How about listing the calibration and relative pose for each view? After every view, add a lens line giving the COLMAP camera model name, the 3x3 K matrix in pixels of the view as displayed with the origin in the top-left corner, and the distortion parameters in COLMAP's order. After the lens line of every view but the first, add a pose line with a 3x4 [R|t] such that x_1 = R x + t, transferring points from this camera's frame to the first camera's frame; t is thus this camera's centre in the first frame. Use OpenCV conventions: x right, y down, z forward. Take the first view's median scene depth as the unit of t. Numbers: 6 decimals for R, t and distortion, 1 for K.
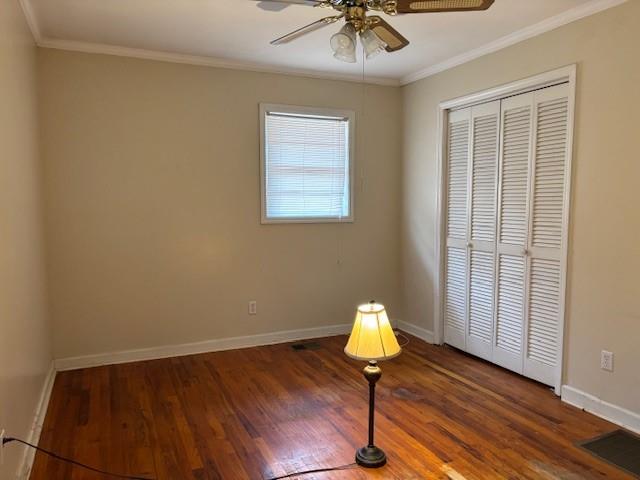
lens RADIAL K [[481.8, 0, 320.2], [0, 481.8, 237.9], [0, 0, 1]] dist [0.049574, -0.054310]
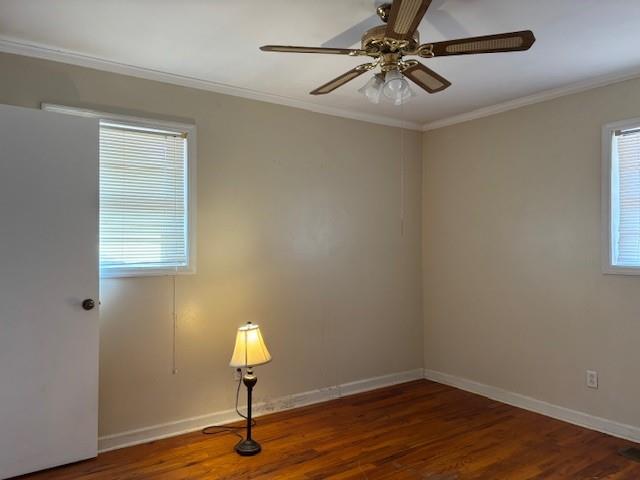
lens RADIAL K [[481.8, 0, 320.2], [0, 481.8, 237.9], [0, 0, 1]] dist [0.049574, -0.054310]
pose [[0.198894, -0.014934, -0.979907, 0.624396], [-0.077442, 0.996518, -0.030906, -0.030188], [0.976957, 0.082033, 0.197045, 0.435916]]
